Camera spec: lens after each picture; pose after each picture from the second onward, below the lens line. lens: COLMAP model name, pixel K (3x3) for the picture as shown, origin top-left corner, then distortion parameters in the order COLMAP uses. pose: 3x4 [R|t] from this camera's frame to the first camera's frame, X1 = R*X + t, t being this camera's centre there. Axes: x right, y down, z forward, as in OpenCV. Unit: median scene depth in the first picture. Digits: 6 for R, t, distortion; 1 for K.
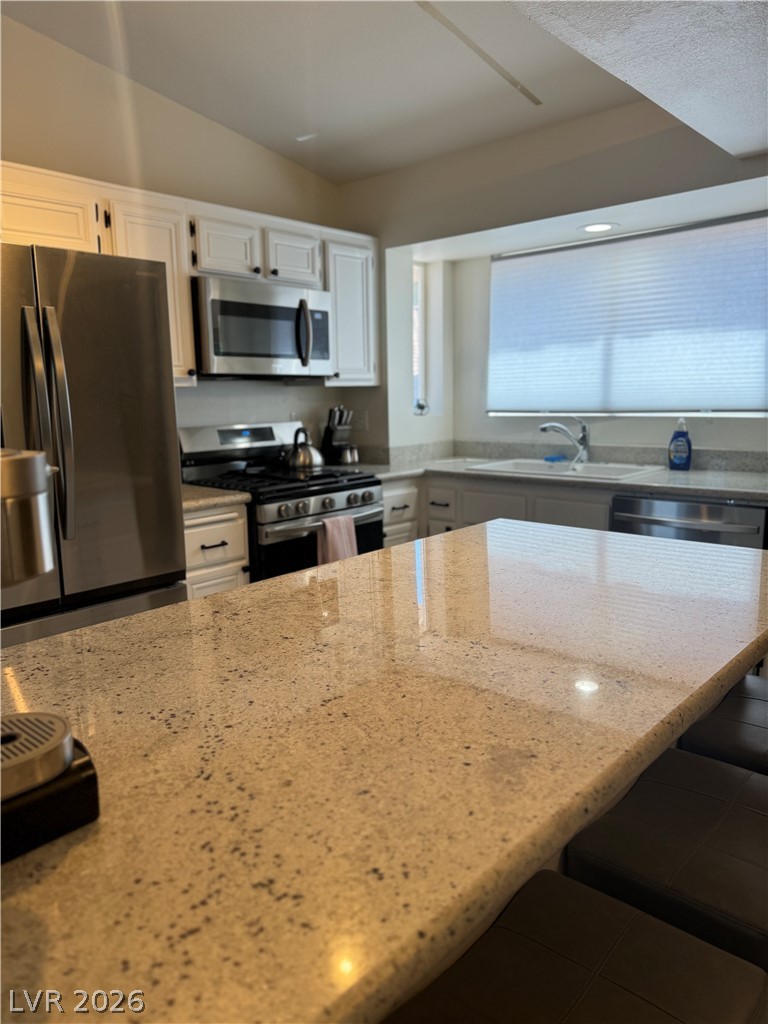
lens RADIAL K [[726.9, 0, 377.1], [0, 726.9, 515.3], [0, 0, 1]] dist [0.051878, -0.067412]
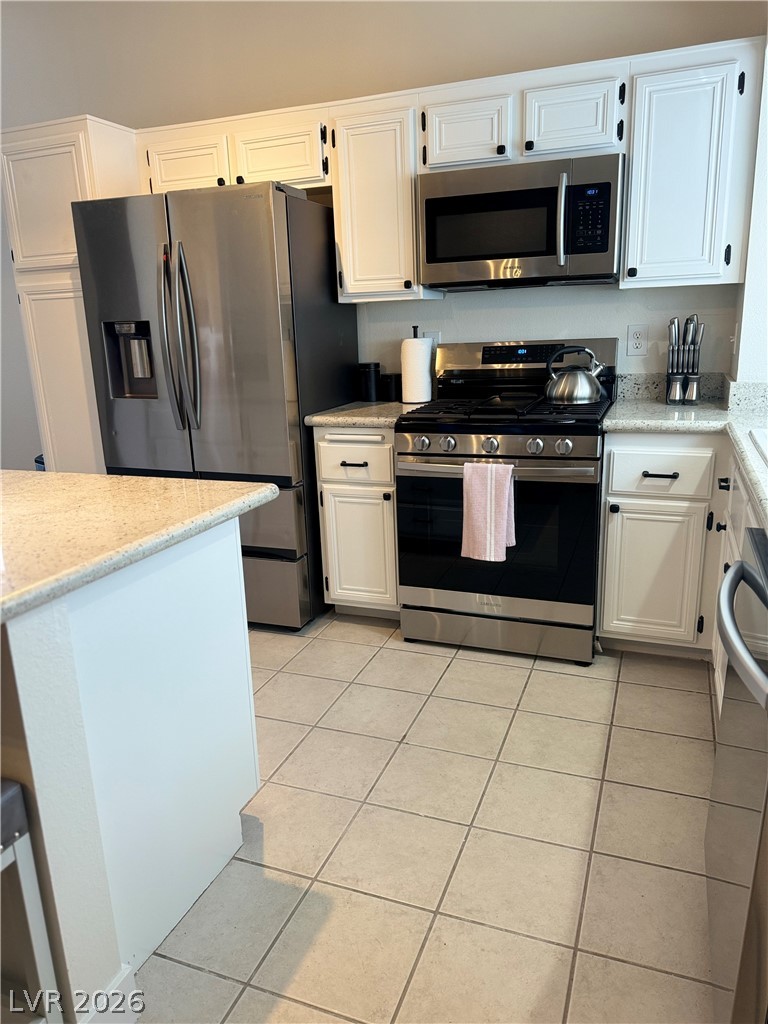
lens RADIAL K [[726.9, 0, 384.5], [0, 726.9, 507.7], [0, 0, 1]] dist [0.051878, -0.067412]
pose [[0.367466, 0.237311, -0.899251, 0.583404], [-0.129664, 0.970527, 0.203135, -0.090568], [0.920954, 0.041956, 0.387406, 0.545693]]
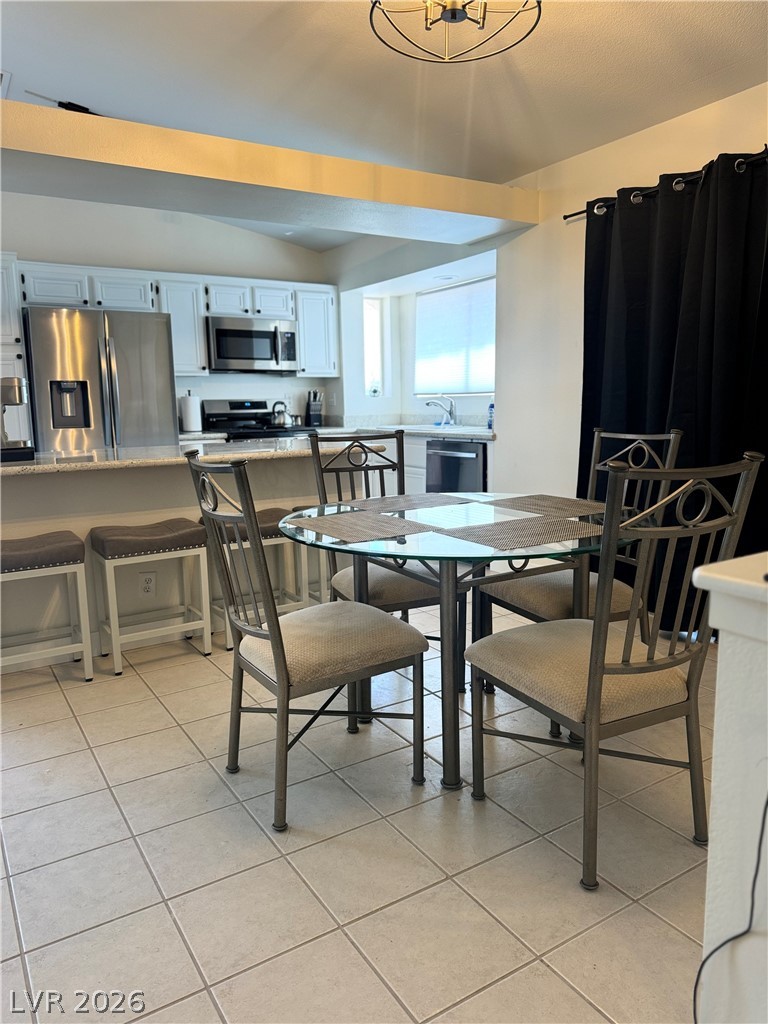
lens RADIAL K [[726.9, 0, 391.6], [0, 726.9, 515.4], [0, 0, 1]] dist [0.051878, -0.067412]
pose [[0.967771, 0.042857, -0.248160, 0.600193], [-0.043995, 0.999031, 0.000961, 0.134964], [0.247961, 0.009988, 0.968719, -0.588174]]
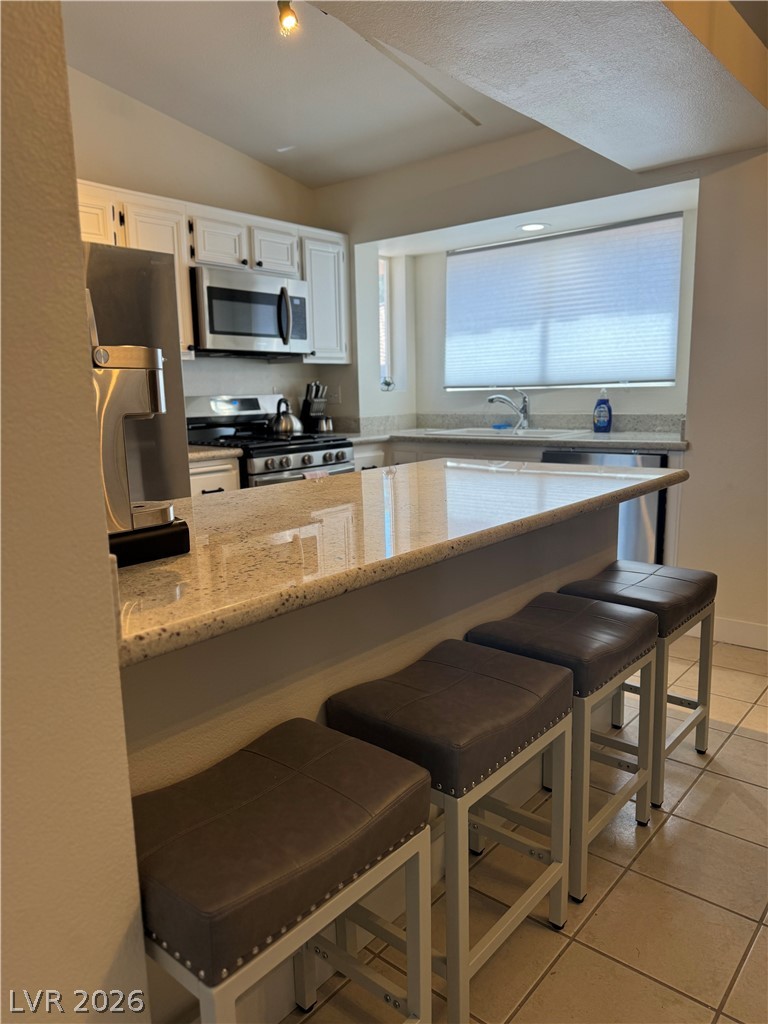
lens RADIAL K [[726.9, 0, 375.8], [0, 726.9, 517.7], [0, 0, 1]] dist [0.051878, -0.067412]
pose [[0.999497, -0.008051, 0.030676, 0.006967], [0.007842, 0.999945, 0.006918, 0.066012], [-0.030730, -0.006673, 0.999505, -0.176478]]
